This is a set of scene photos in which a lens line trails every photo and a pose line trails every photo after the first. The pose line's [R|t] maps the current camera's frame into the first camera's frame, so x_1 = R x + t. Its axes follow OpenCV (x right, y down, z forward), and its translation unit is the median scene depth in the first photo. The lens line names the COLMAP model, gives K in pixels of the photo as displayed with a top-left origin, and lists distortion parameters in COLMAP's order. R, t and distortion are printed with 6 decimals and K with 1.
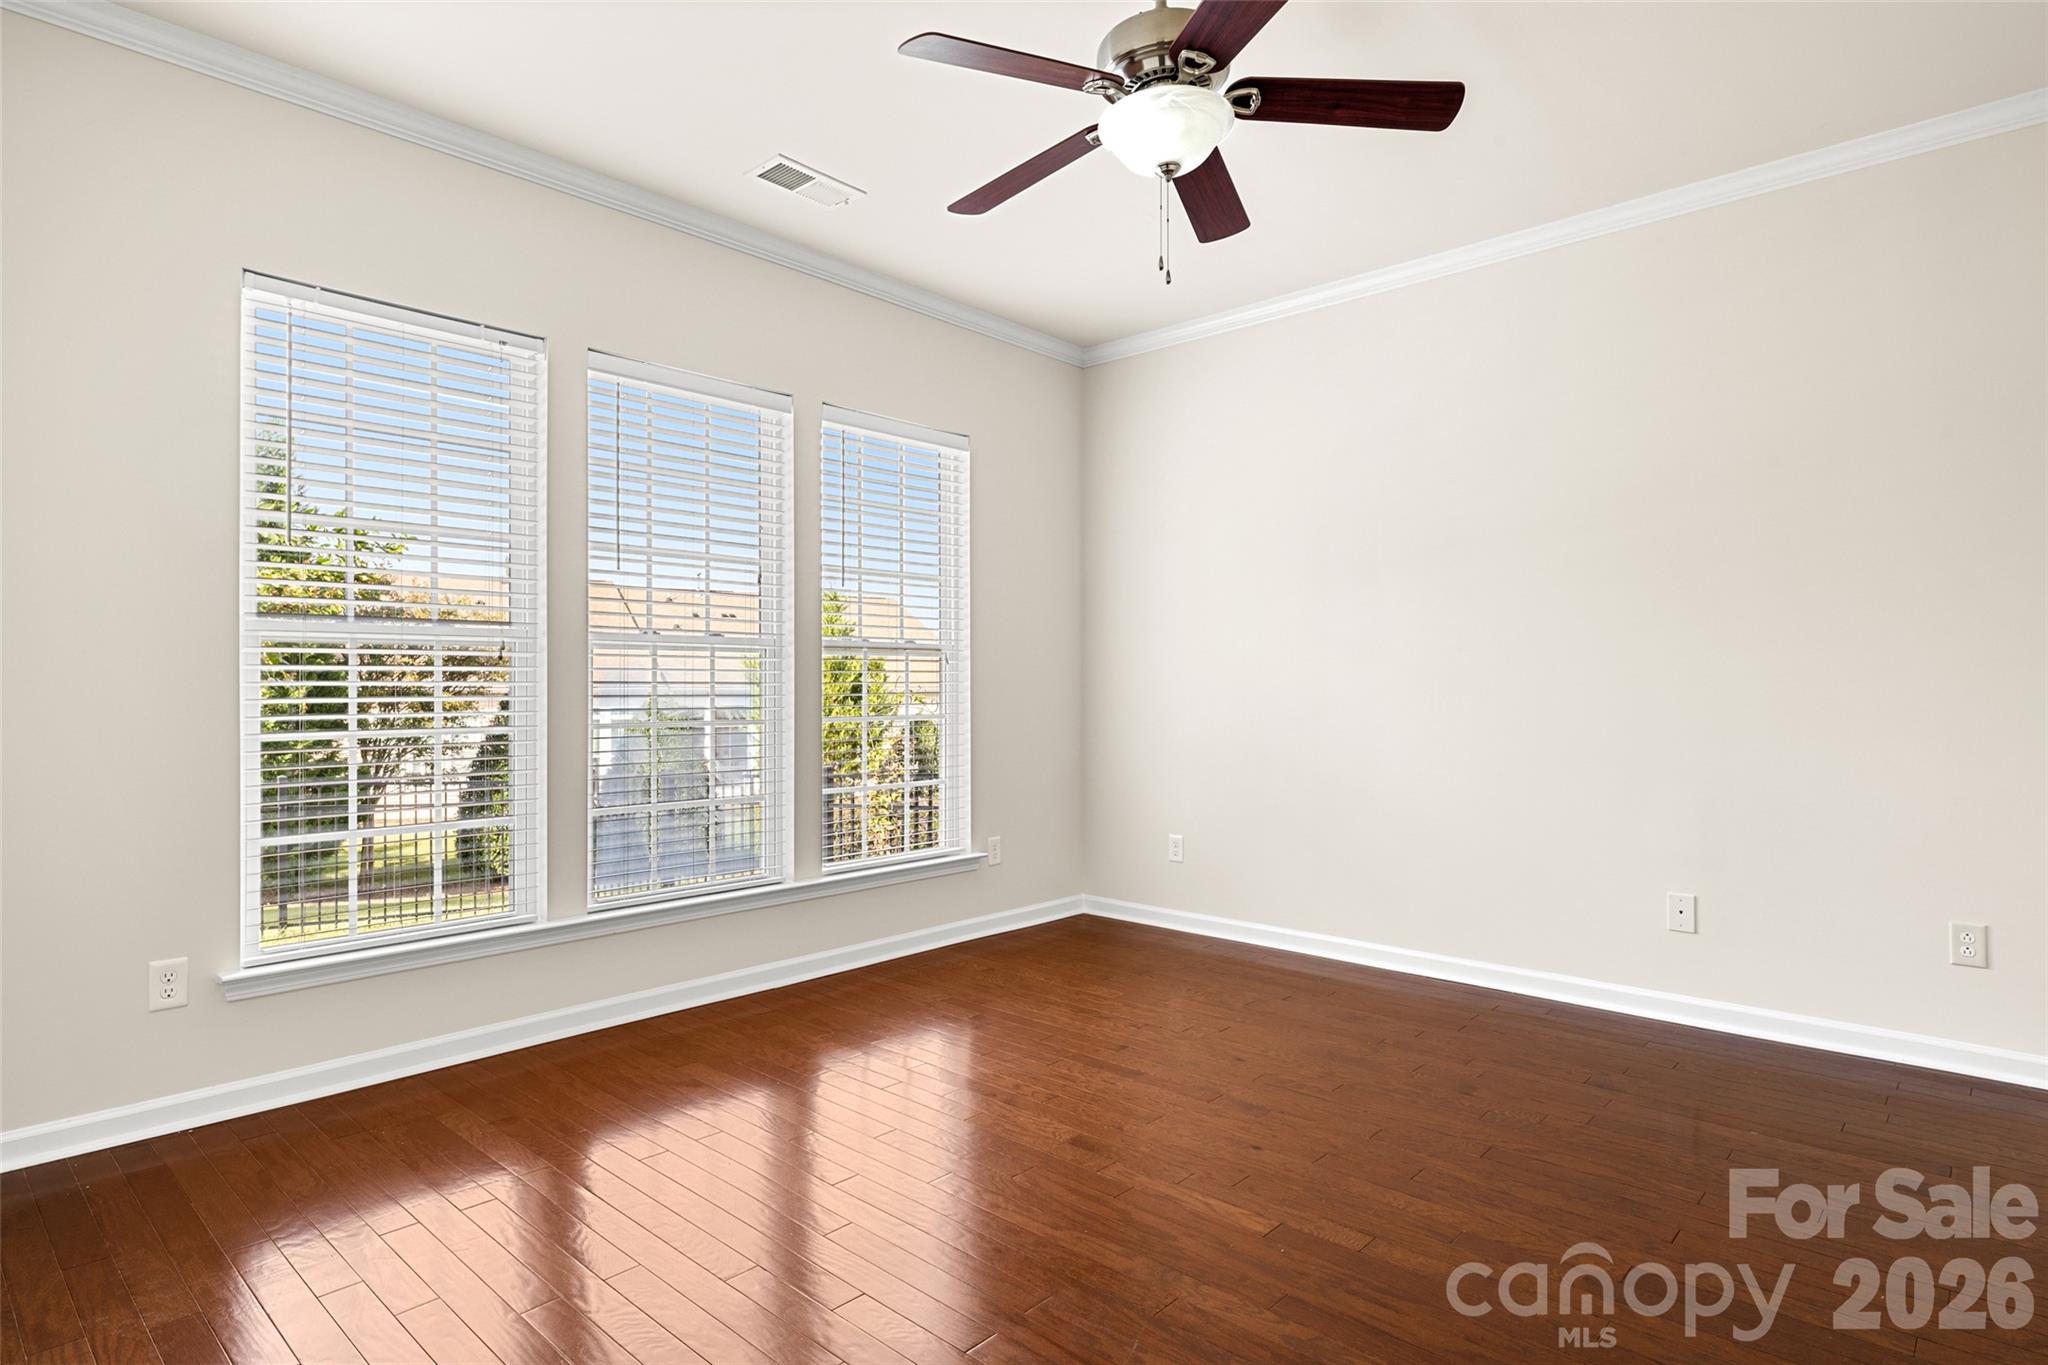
lens RADIAL K [[1089.6, 0, 1027.1], [0, 1089.6, 687.4], [0, 0, 1]] dist [0.004079, 0.000663]
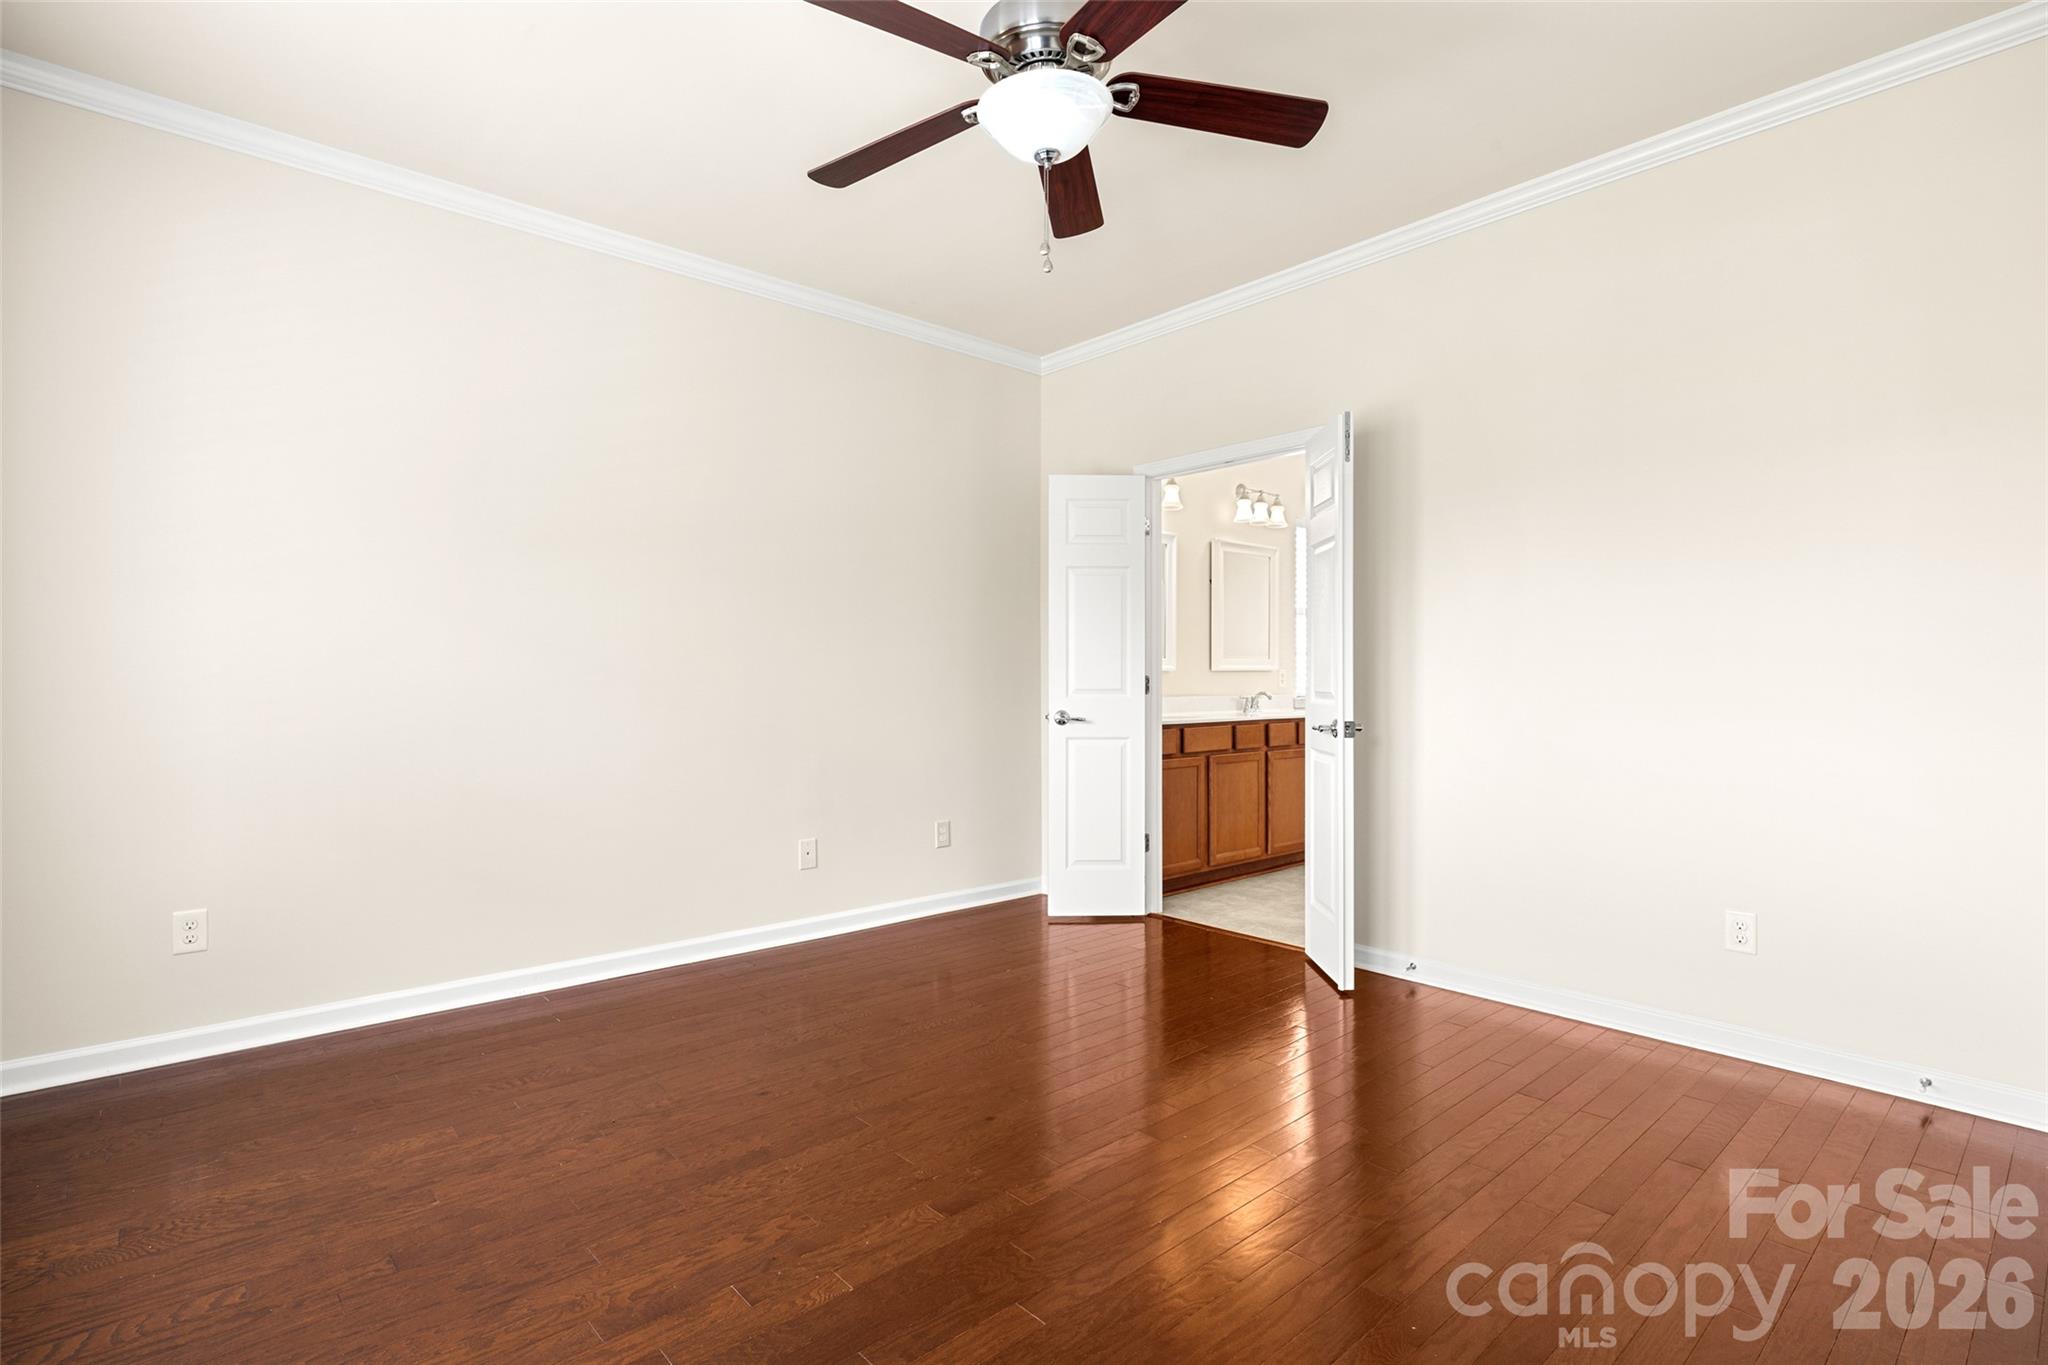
lens RADIAL K [[956.6, 0, 1027.0], [0, 956.6, 674.6], [0, 0, 1]] dist [-0.011048, -0.000330]
pose [[0.108416, 0.006706, 0.994083, -0.488104], [0.002331, 0.999973, -0.007000, 0.002167], [-0.994103, 0.003076, 0.108398, 0.604139]]
